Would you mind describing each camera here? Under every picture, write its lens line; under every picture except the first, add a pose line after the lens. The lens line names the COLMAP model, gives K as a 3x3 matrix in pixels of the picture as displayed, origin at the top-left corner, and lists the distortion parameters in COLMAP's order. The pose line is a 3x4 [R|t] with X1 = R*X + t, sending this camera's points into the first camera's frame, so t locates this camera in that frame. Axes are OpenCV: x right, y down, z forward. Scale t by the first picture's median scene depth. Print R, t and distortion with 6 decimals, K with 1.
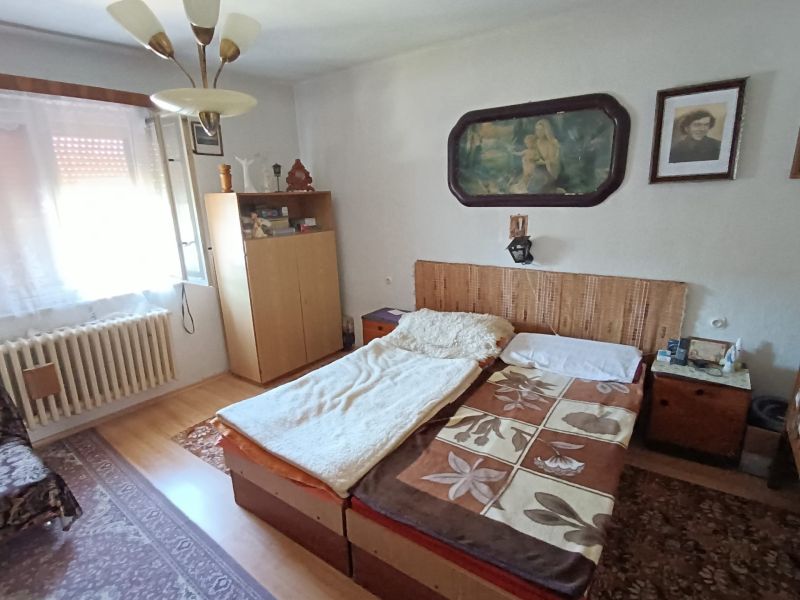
lens RADIAL K [[417.6, 0, 398.3], [0, 417.6, 298.5], [0, 0, 1]] dist [-0.004973, 0.000126]
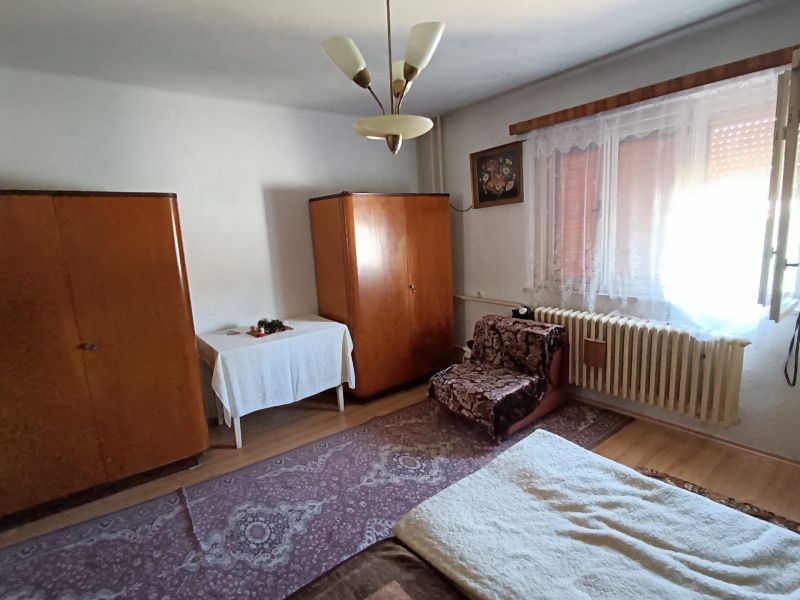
lens RADIAL K [[417.6, 0, 400.4], [0, 417.6, 300.0], [0, 0, 1]] dist [-0.004973, 0.000126]
pose [[-0.269682, 0.200820, -0.941776, 0.425030], [-0.166426, 0.953575, 0.250993, -0.167612], [0.948459, 0.224425, -0.223740, 0.768296]]
